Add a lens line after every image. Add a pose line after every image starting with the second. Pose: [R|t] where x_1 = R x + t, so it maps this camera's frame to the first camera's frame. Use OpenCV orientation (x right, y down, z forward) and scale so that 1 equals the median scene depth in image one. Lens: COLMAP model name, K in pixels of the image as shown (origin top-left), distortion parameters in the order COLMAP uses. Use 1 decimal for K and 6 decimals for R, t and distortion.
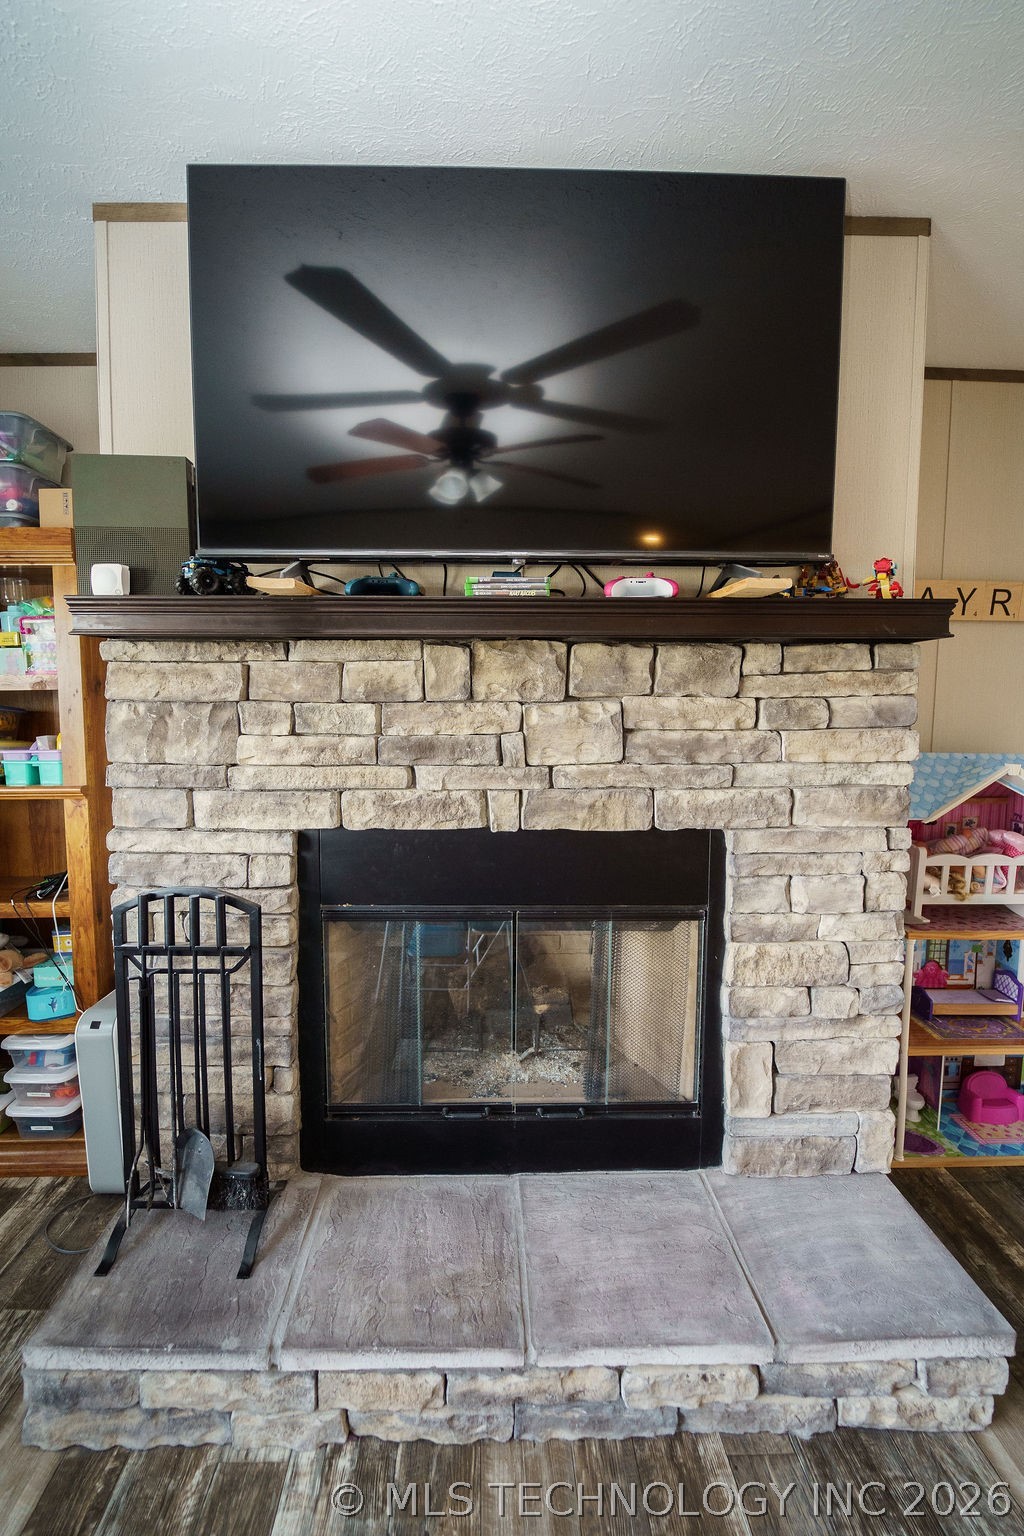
lens RADIAL K [[678.7, 0, 493.7], [0, 678.7, 748.8], [0, 0, 1]] dist [-0.022820, 0.000391]
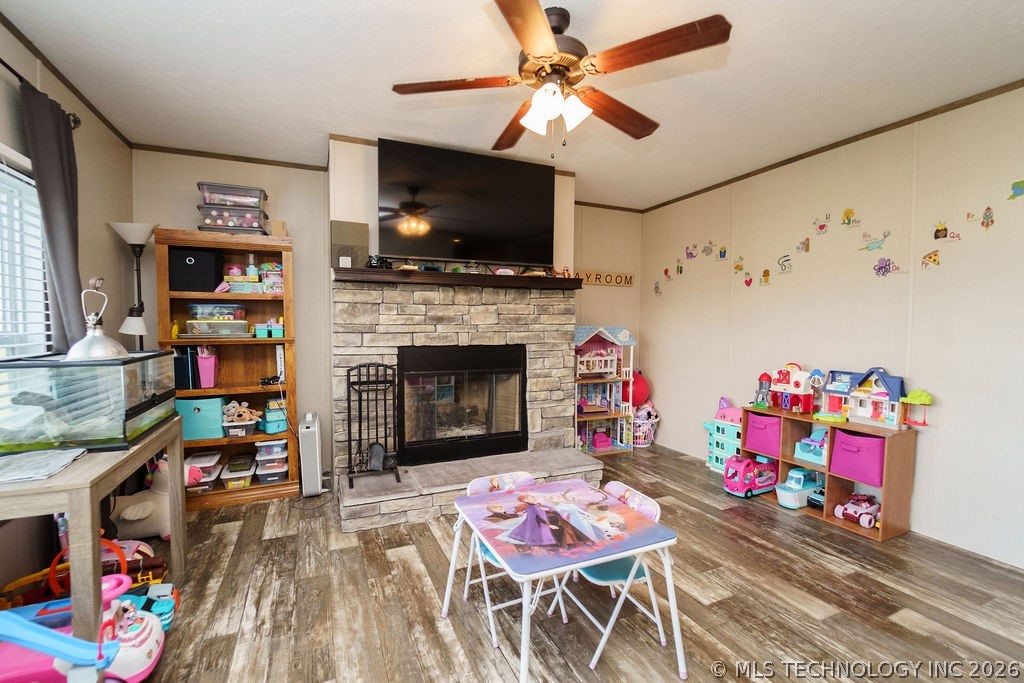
lens RADIAL K [[441.4, 0, 494.6], [0, 441.4, 340.6], [0, 0, 1]] dist [-0.023570, 0.000199]
pose [[0.930201, -0.013144, 0.366816, -0.609093], [0.027763, 0.999015, -0.034606, 0.173600], [-0.366000, 0.042374, 0.929650, -0.981302]]
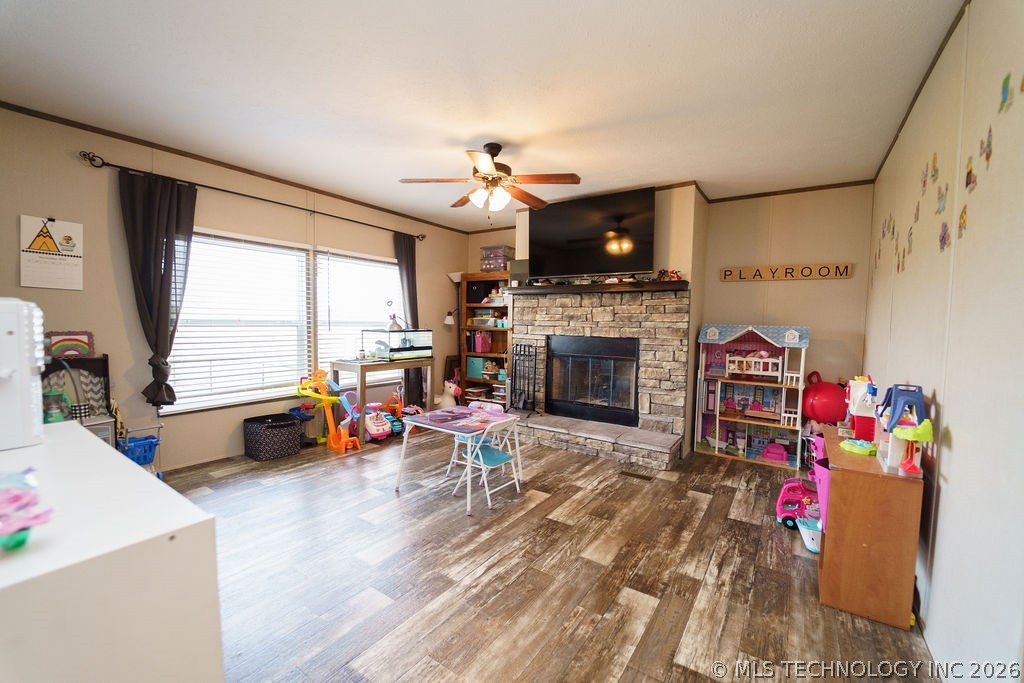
lens RADIAL K [[421.2, 0, 499.8], [0, 421.2, 338.1], [0, 0, 1]] dist [-0.022228, -0.000025]
pose [[0.798374, 0.035625, -0.601107, 1.193792], [-0.061714, 0.997833, -0.022831, 0.228320], [0.598991, 0.055324, 0.798842, -1.505171]]
